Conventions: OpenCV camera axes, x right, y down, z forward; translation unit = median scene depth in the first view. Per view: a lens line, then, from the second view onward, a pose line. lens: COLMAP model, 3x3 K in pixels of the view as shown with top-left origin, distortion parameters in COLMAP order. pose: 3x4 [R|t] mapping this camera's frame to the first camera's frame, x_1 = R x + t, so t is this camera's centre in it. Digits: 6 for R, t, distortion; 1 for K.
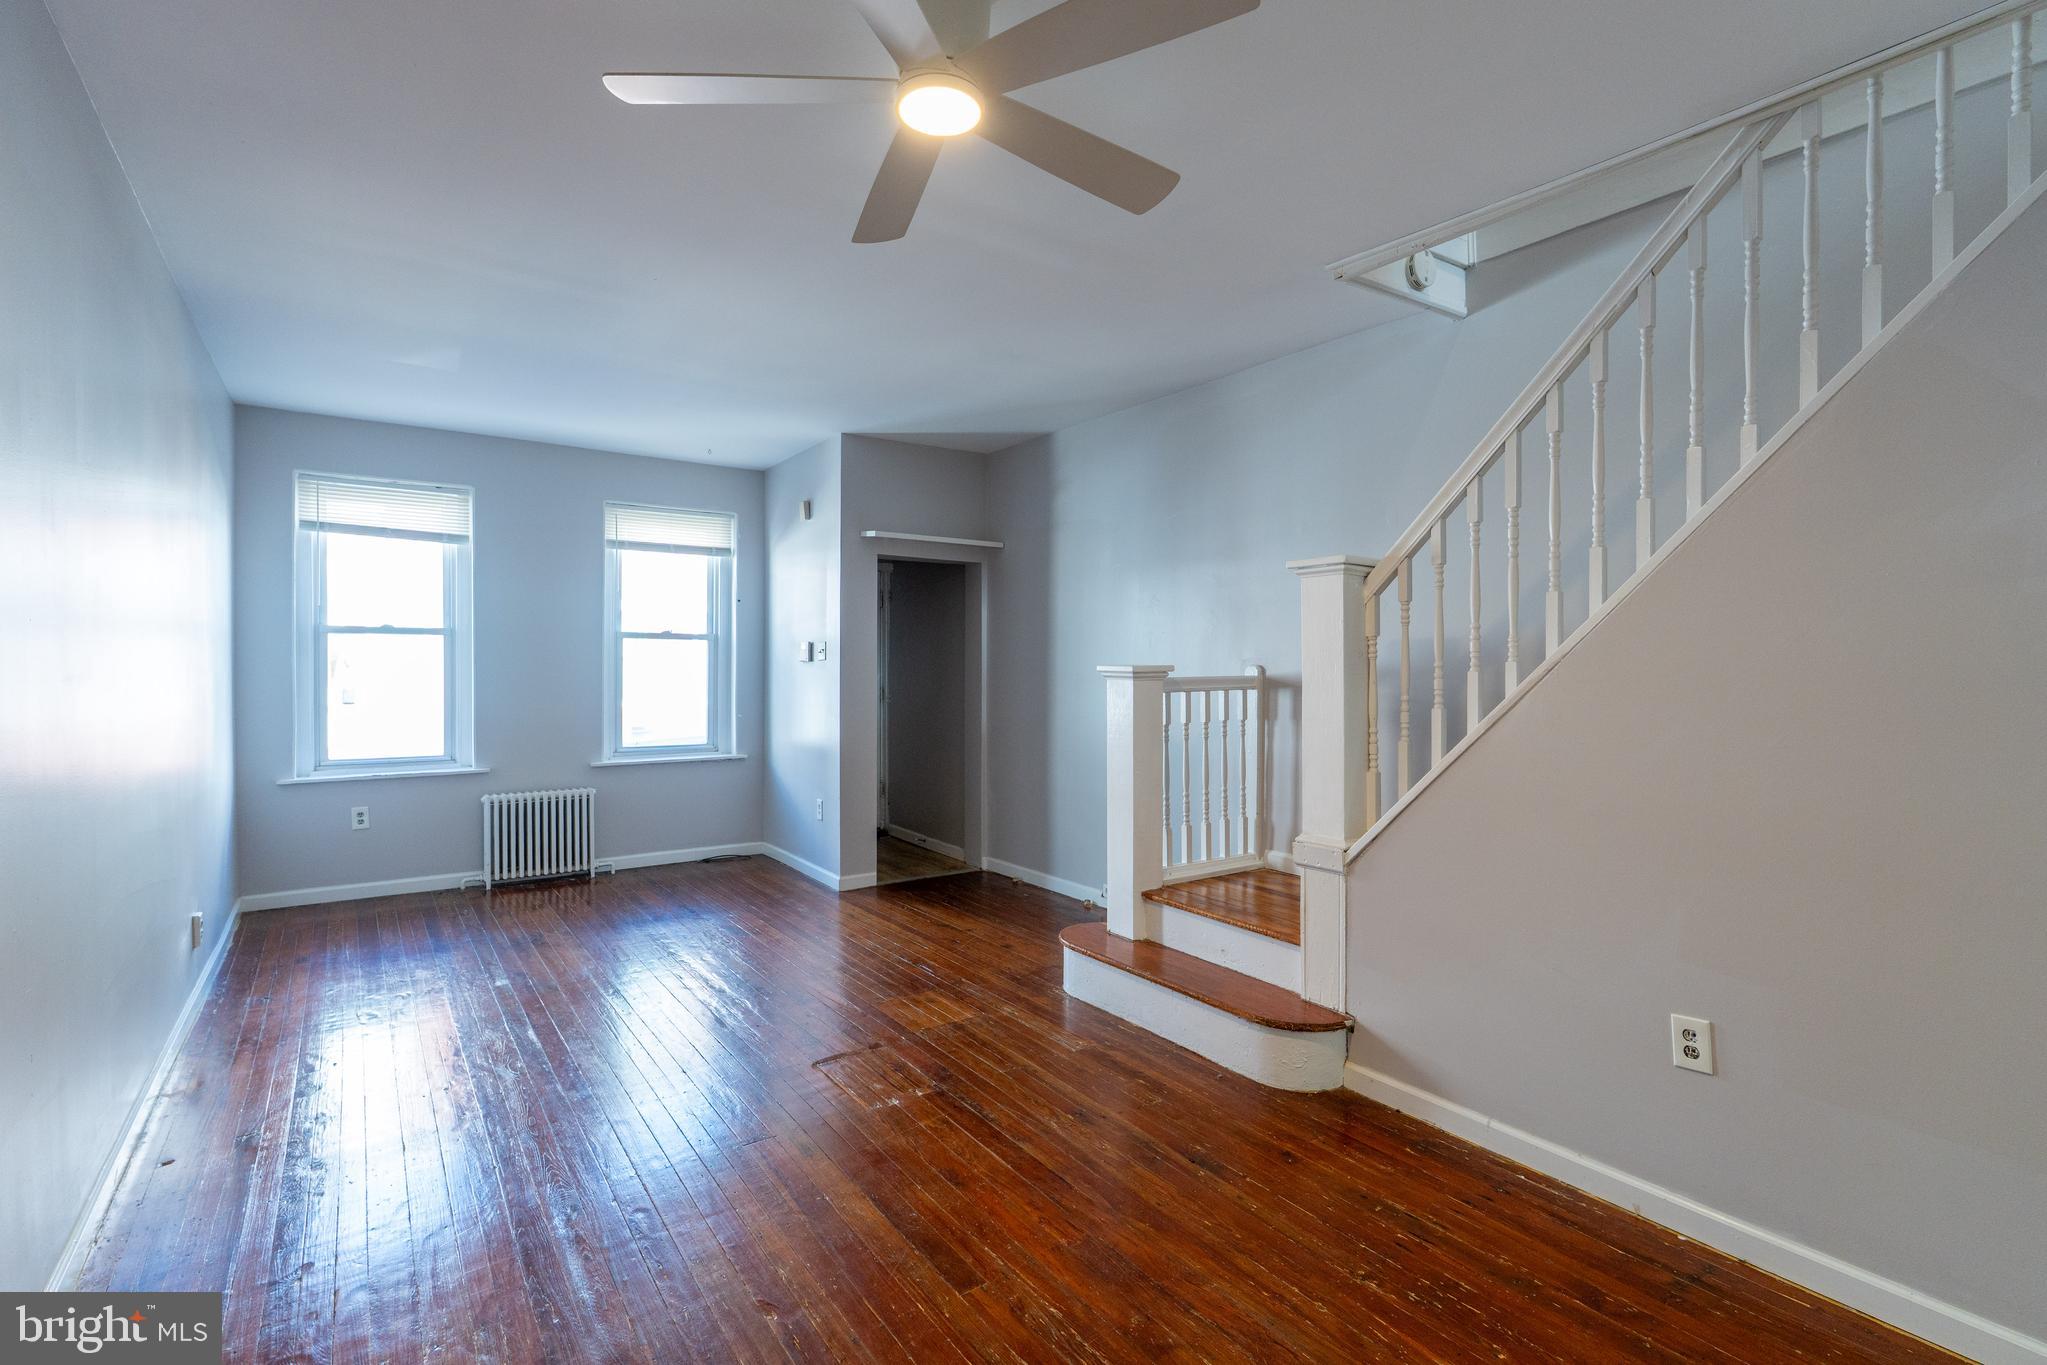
lens RADIAL K [[961.0, 0, 1023.5], [0, 961.0, 682.5], [0, 0, 1]] dist [-0.004904, -0.000373]
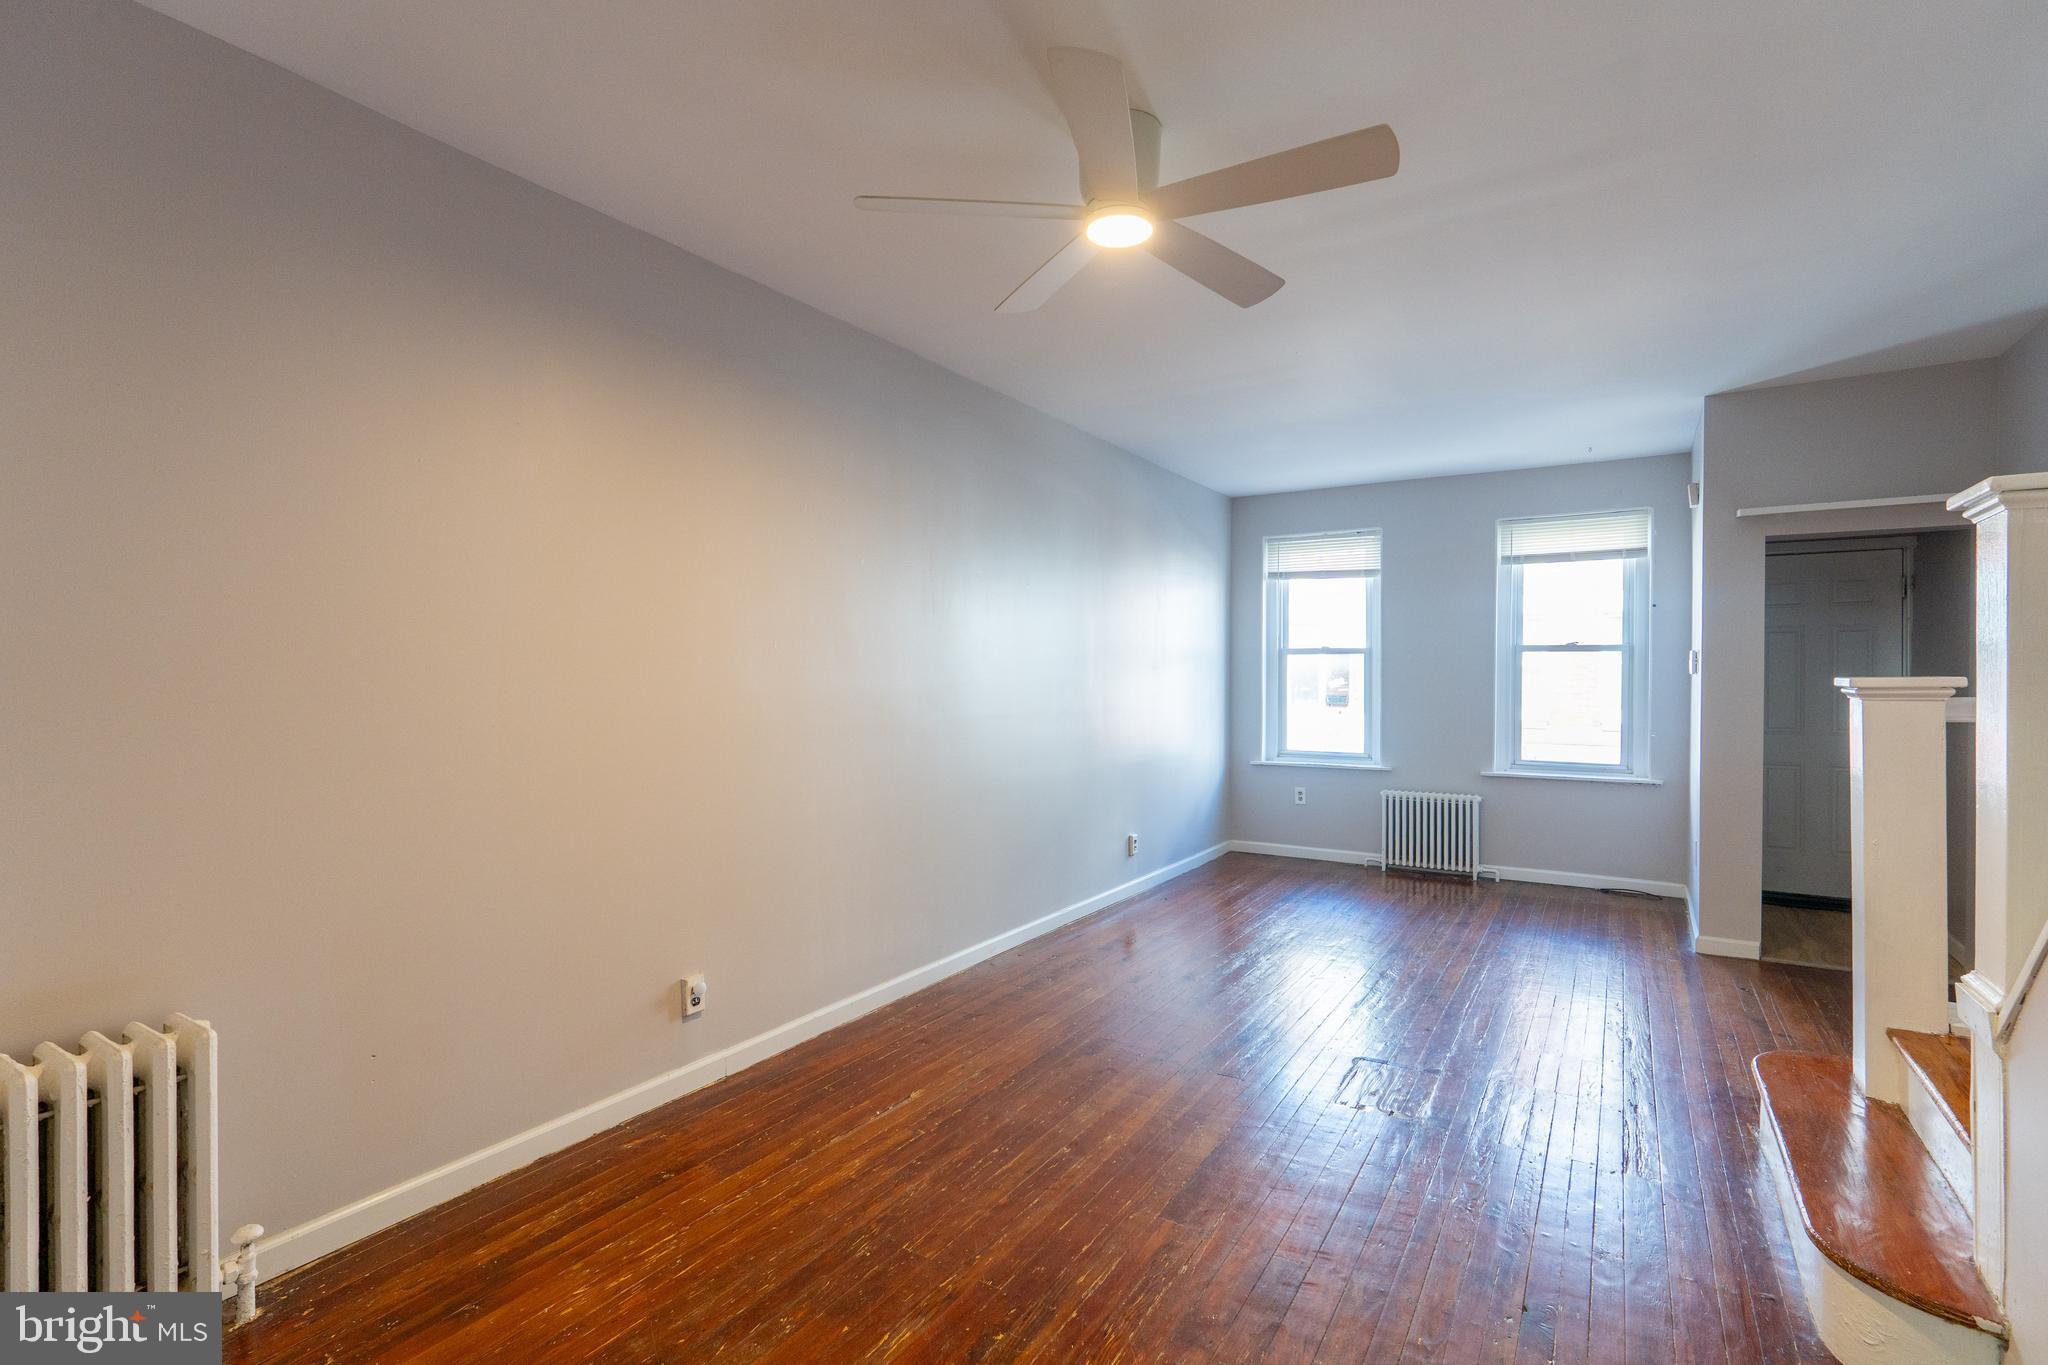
lens RADIAL K [[942.1, 0, 1012.5], [0, 942.1, 684.4], [0, 0, 1]] dist [-0.008483, -0.000448]
pose [[0.373095, 0.003709, -0.927786, 0.322340], [-0.017699, 0.999838, -0.003121, 0.000772], [0.927624, 0.017585, 0.373100, 0.146527]]
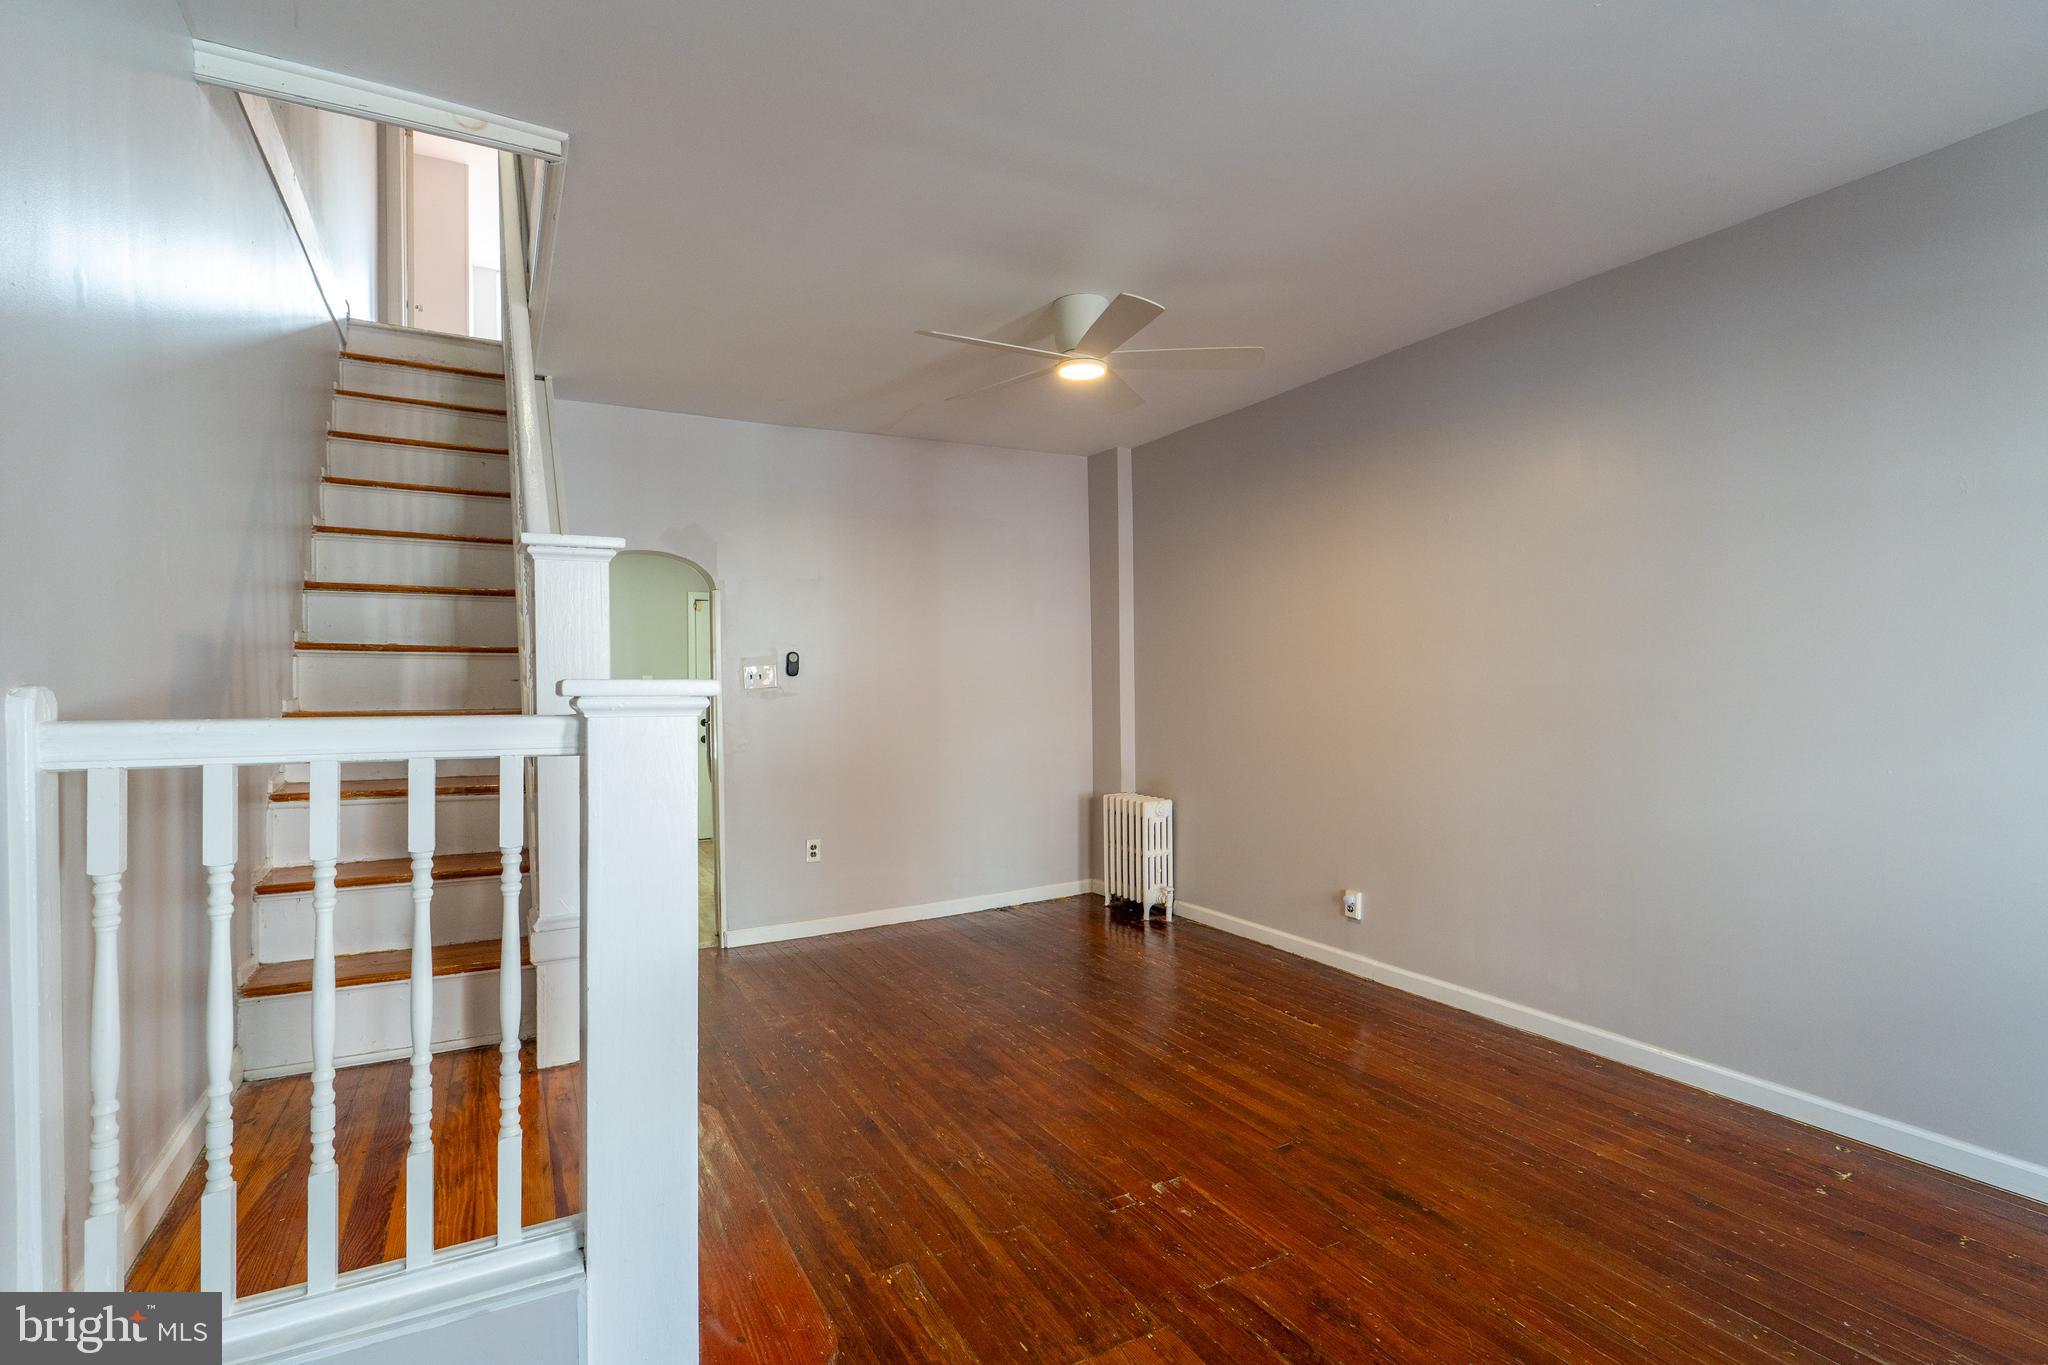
lens RADIAL K [[942.1, 0, 1012.5], [0, 942.1, 684.4], [0, 0, 1]] dist [-0.008483, -0.000448]
pose [[-0.992385, 0.011651, 0.122622, -0.057675], [0.014845, 0.999573, 0.025168, -0.016326], [-0.122276, 0.026796, -0.992134, 0.921686]]
